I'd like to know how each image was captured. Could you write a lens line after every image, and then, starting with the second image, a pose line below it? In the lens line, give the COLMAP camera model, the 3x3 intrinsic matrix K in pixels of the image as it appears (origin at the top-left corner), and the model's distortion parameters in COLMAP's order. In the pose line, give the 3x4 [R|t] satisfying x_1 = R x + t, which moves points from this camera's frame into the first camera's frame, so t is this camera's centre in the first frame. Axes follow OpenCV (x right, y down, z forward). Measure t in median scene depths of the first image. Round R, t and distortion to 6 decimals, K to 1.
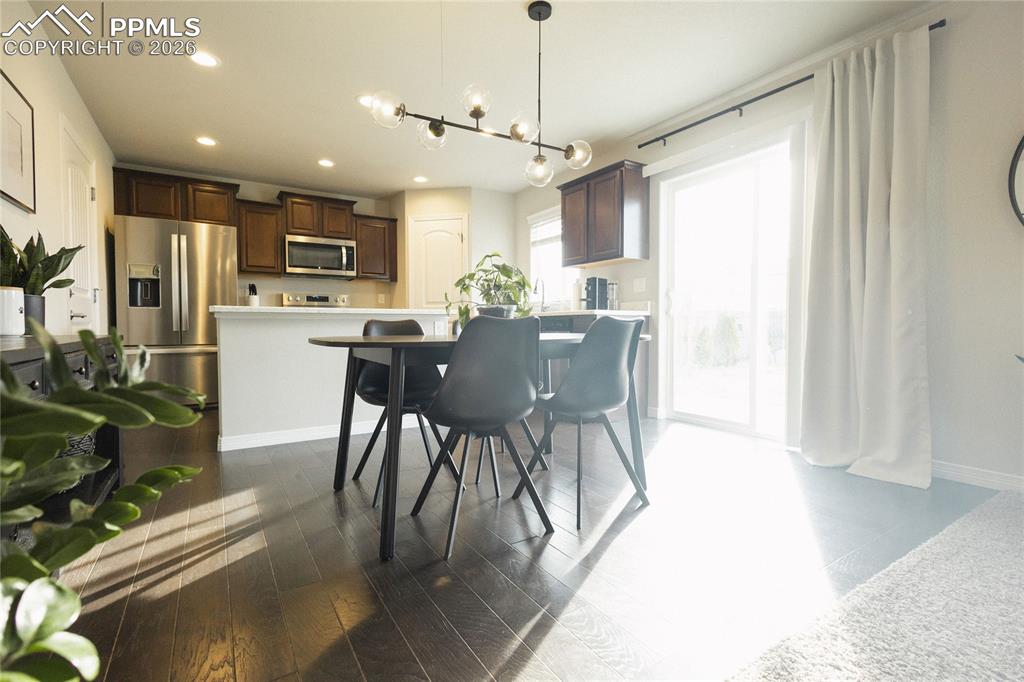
lens RADIAL K [[467.8, 0, 511.9], [0, 467.8, 341.3], [0, 0, 1]] dist [0.011928, -0.004354]
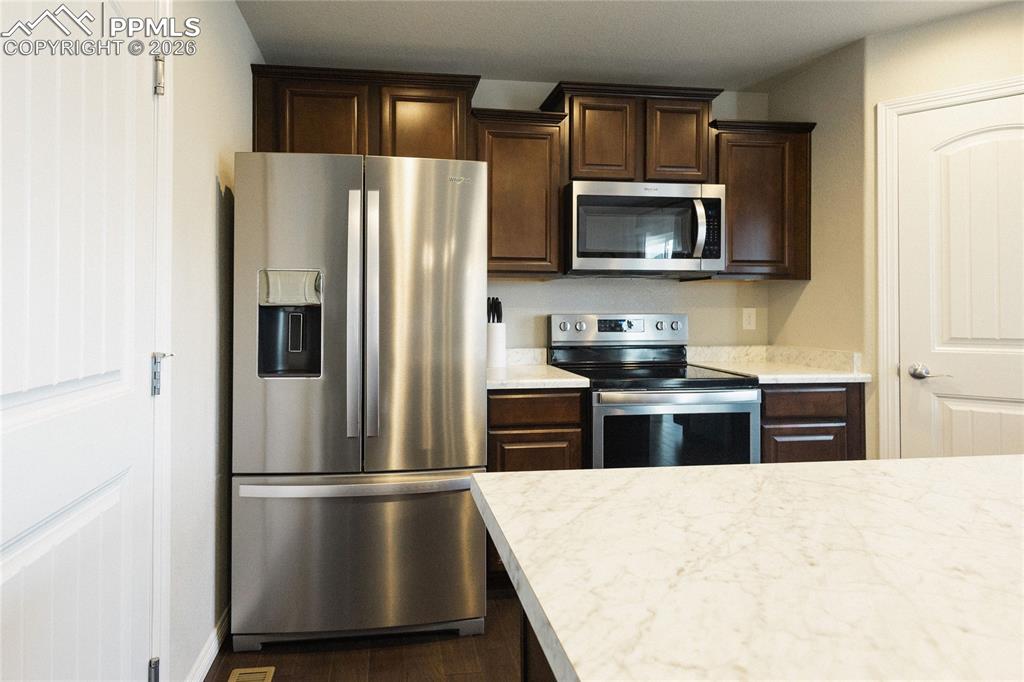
lens RADIAL K [[526.6, 0, 450.1], [0, 526.6, 311.8], [0, 0, 1]] dist [0.005509, 0.001059]
pose [[0.899739, 0.001259, -0.436426, -0.457697], [-0.015360, 0.999468, -0.028785, -0.115615], [0.436157, 0.032602, 0.899280, 0.648086]]
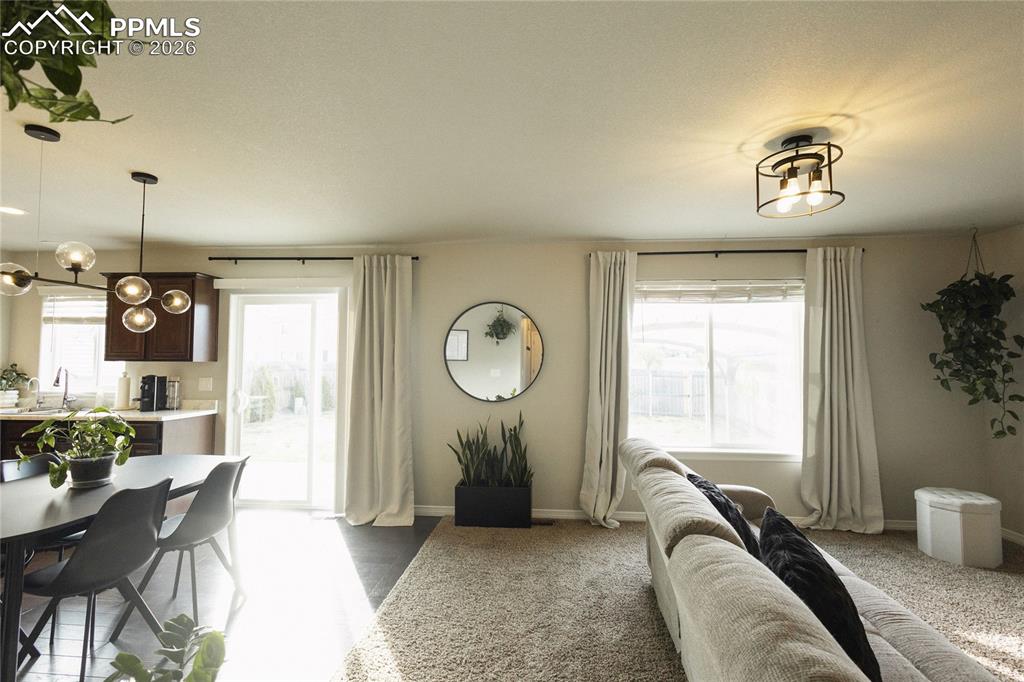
lens RADIAL K [[467.8, 0, 510.4], [0, 467.8, 345.4], [0, 0, 1]] dist [0.011928, -0.004354]
pose [[0.599531, 0.046646, 0.798991, -0.164975], [0.020090, 0.997109, -0.073287, -0.113871], [-0.800099, 0.059989, 0.596861, -0.190369]]
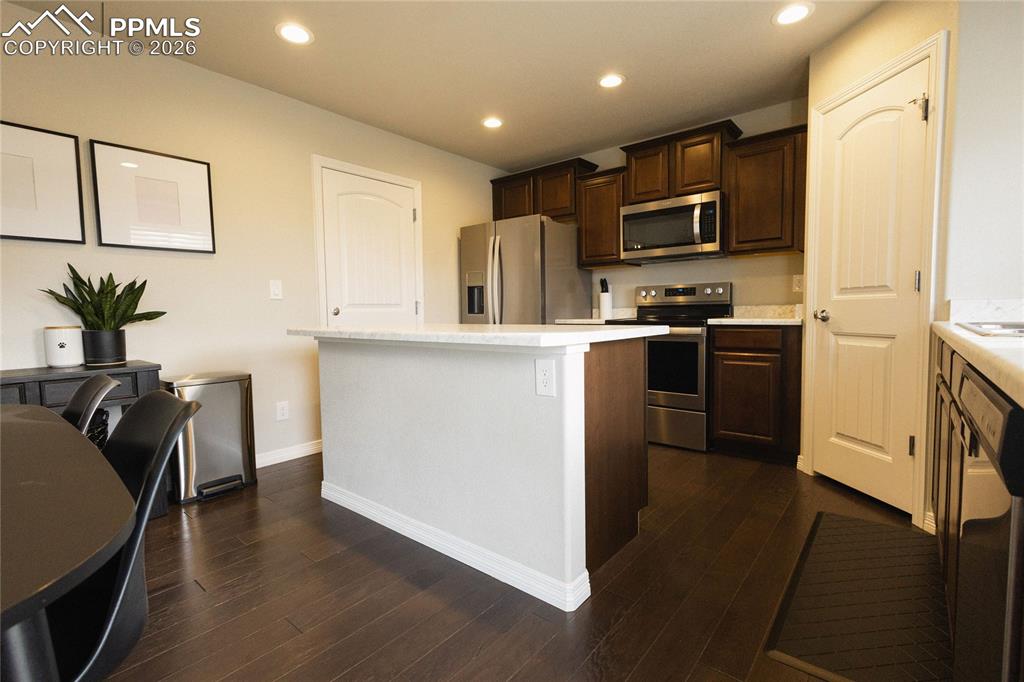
lens RADIAL K [[467.8, 0, 515.6], [0, 467.8, 341.5], [0, 0, 1]] dist [0.011928, -0.004354]
pose [[0.308894, 0.059343, -0.949243, 0.203493], [-0.017002, 0.998237, 0.056873, -0.072111], [0.950944, -0.001429, 0.309359, 0.760584]]
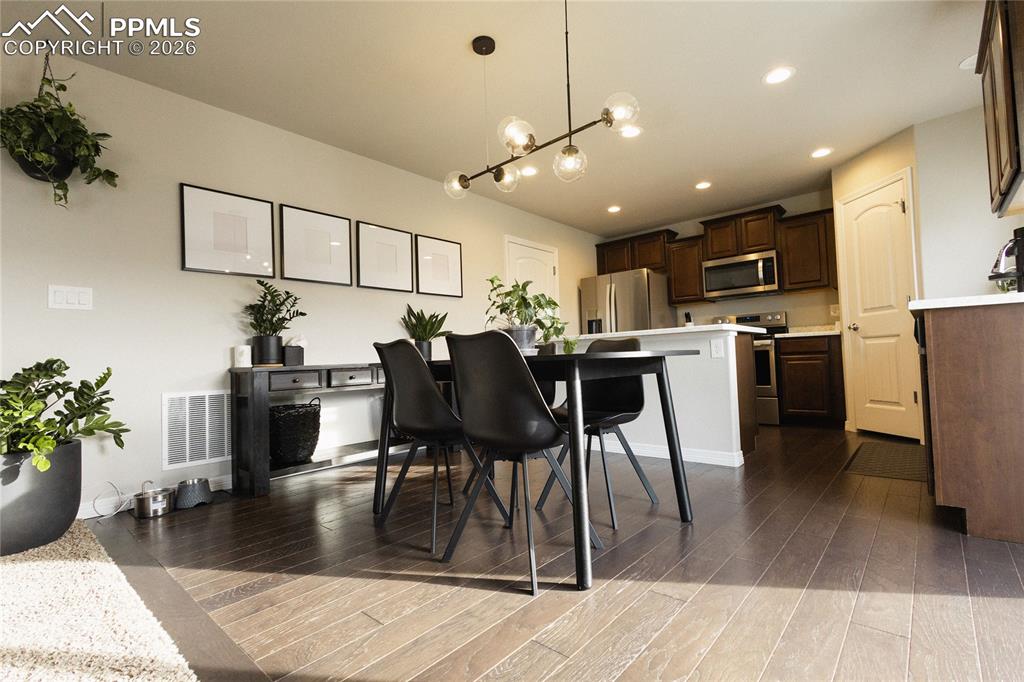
lens RADIAL K [[467.8, 0, 516.4], [0, 467.8, 345.4], [0, 0, 1]] dist [0.011928, -0.004354]
pose [[0.274792, -0.042129, -0.960580, 0.487652], [0.000037, 0.999040, -0.043805, 0.004249], [0.961504, 0.012002, 0.274530, 0.388323]]
